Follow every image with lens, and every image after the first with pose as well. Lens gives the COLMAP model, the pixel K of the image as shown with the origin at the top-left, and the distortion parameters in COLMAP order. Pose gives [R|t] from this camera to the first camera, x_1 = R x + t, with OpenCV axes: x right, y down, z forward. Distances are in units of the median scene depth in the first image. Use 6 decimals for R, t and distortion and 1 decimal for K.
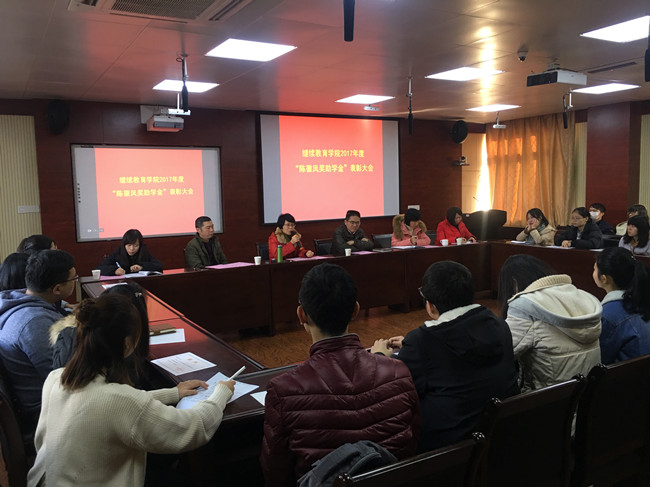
lens RADIAL K [[554.5, 0, 324.1], [0, 554.5, 238.5], [0, 0, 1]] dist [0.044473, -0.048427]
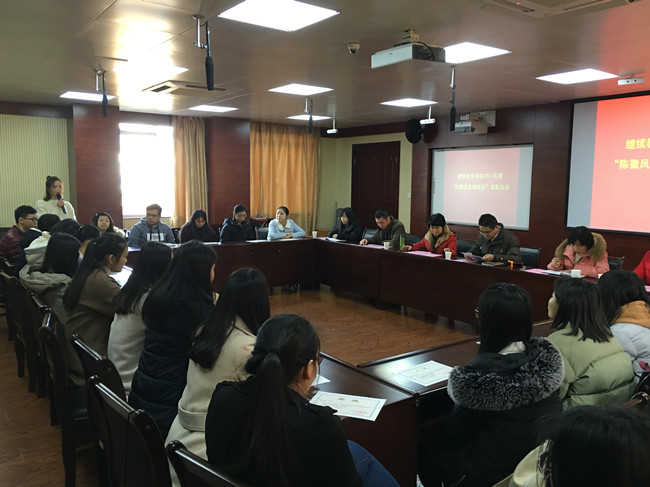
lens RADIAL K [[554.5, 0, 320.3], [0, 554.5, 244.3], [0, 0, 1]] dist [0.044473, -0.048427]
pose [[0.099956, 0.139464, -0.985169, 0.849296], [-0.102896, 0.986268, 0.129180, -0.085314], [0.989657, 0.088458, 0.112933, 0.586324]]
